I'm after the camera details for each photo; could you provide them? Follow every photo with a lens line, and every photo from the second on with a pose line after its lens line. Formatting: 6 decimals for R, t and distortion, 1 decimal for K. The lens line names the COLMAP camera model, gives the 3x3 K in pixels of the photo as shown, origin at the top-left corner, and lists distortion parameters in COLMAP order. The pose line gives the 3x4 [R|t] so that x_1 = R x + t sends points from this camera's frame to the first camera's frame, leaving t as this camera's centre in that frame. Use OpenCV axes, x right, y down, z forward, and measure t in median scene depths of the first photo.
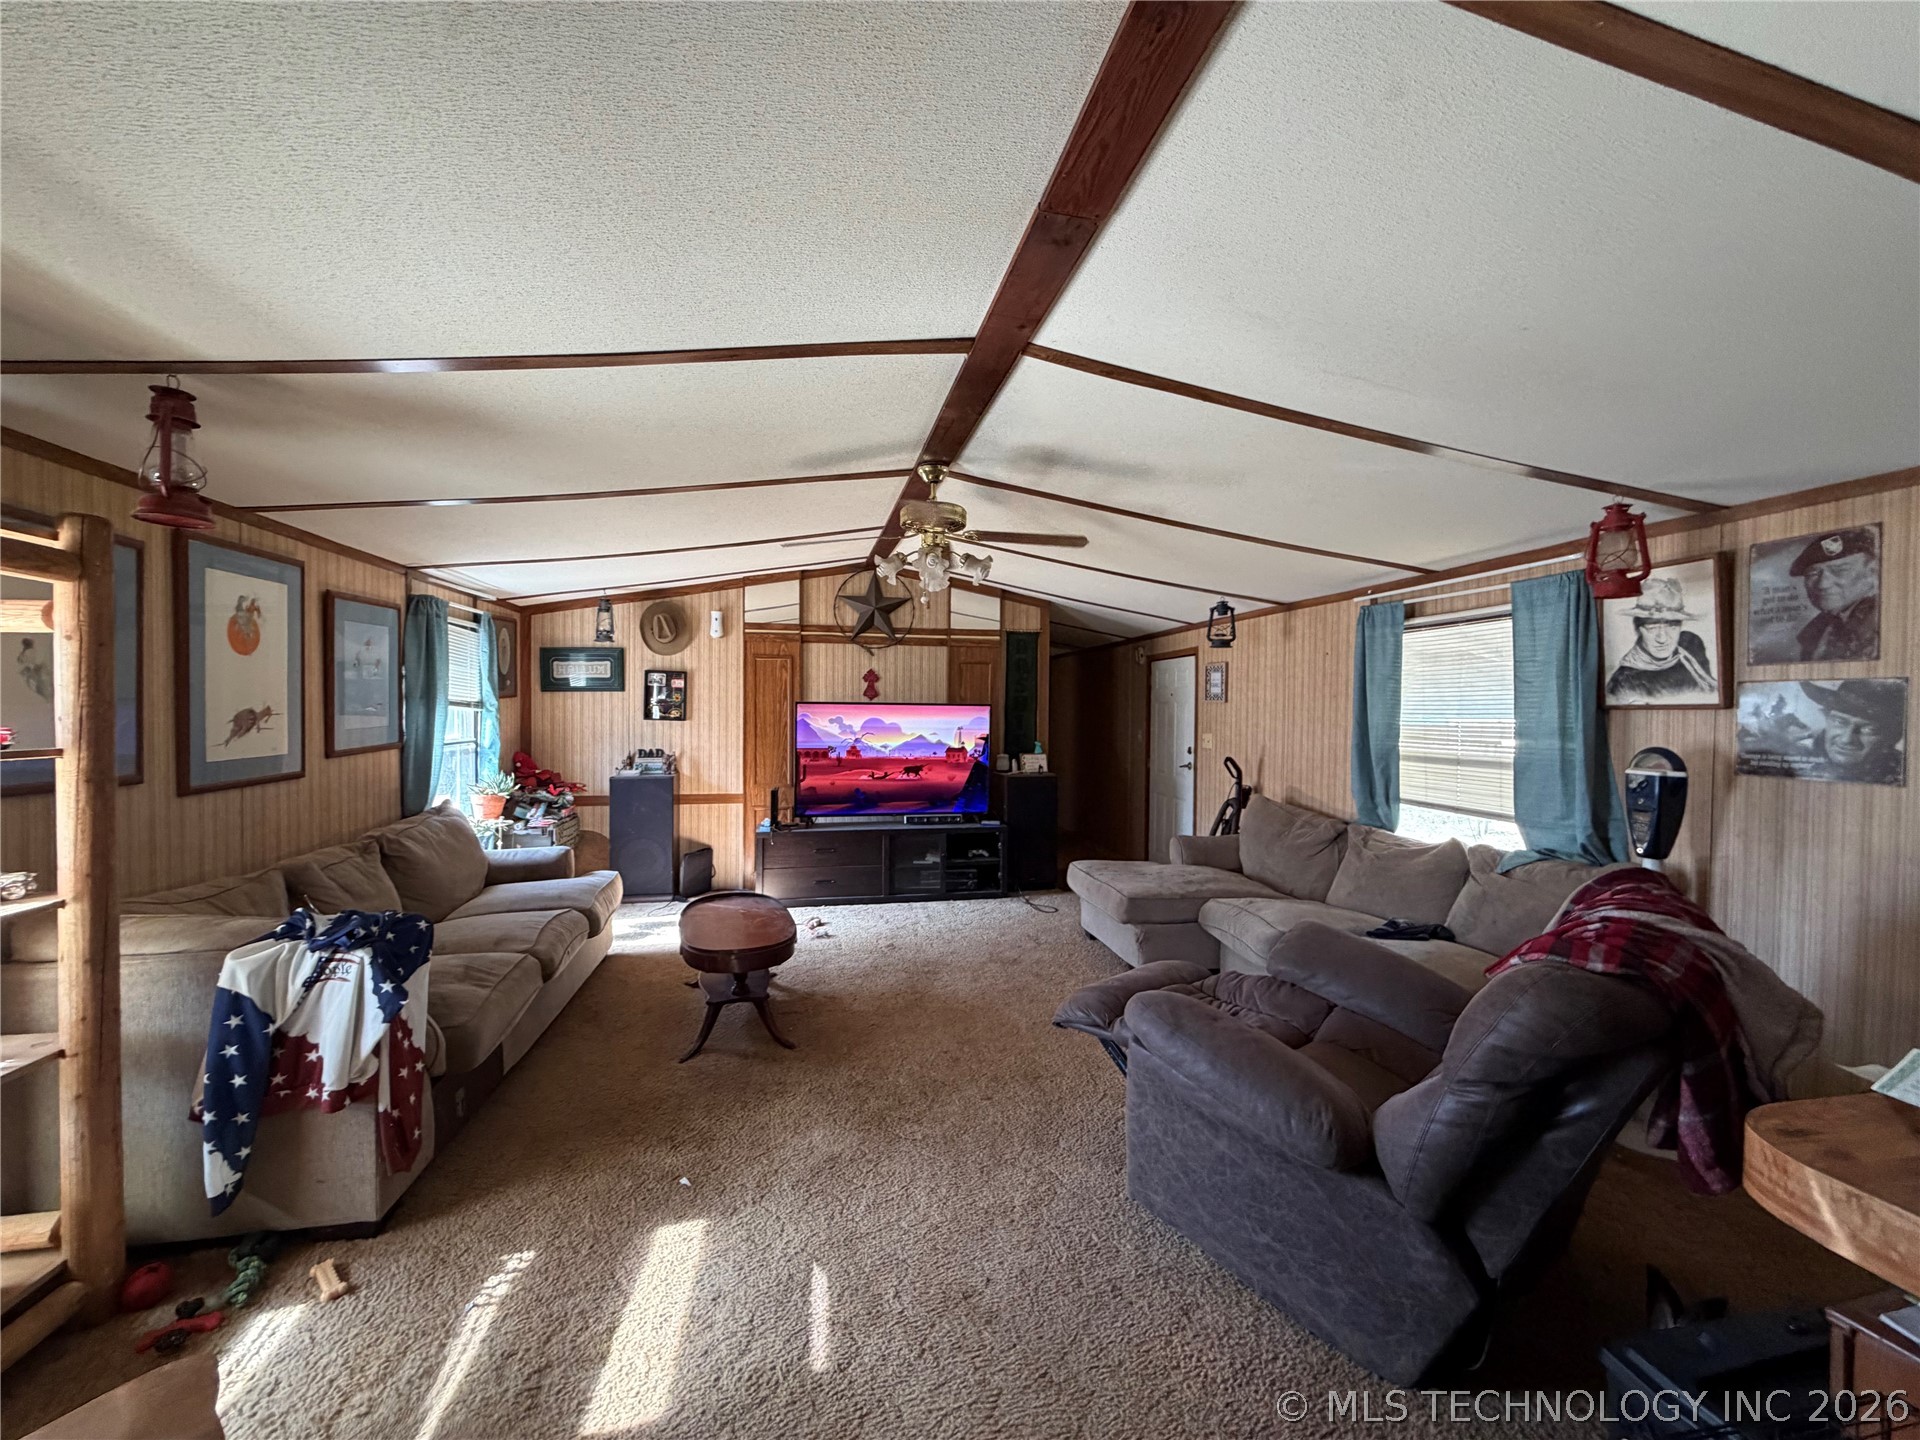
lens RADIAL K [[773.2, 0, 961.6], [0, 773.2, 714.3], [0, 0, 1]] dist [0.000470, 0.000045]
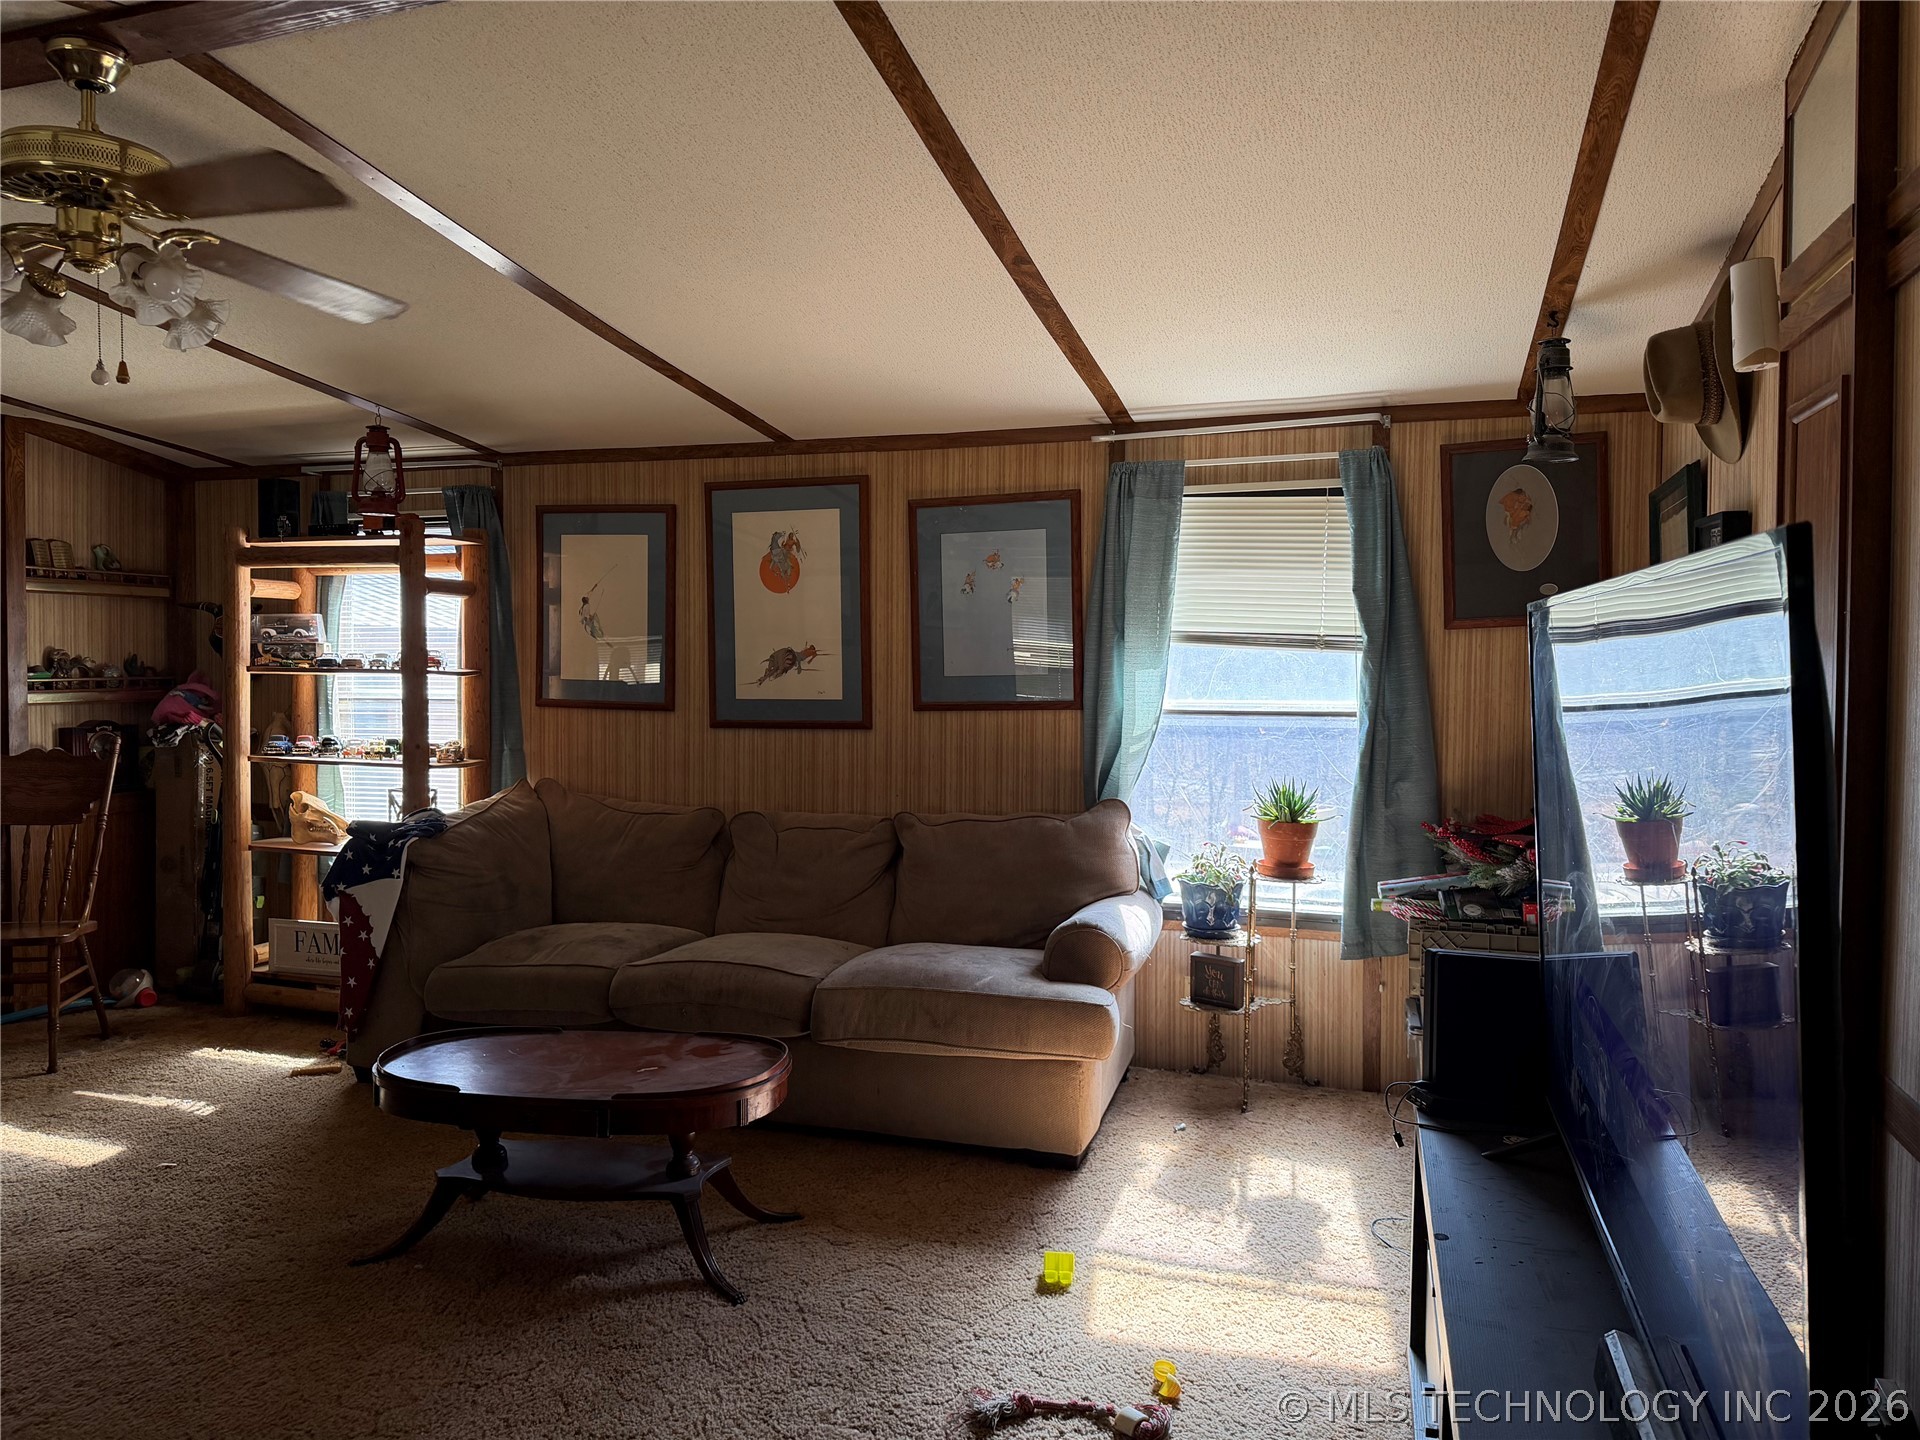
lens RADIAL K [[1327.3, 0, 963.6], [0, 1327.3, 706.2], [0, 0, 1]] dist [-0.009055, -0.004643]
pose [[-0.479682, 0.015481, -0.877306, 0.419071], [-0.015901, 0.999527, 0.026332, 0.017803], [0.877298, 0.026581, -0.479209, 1.985420]]
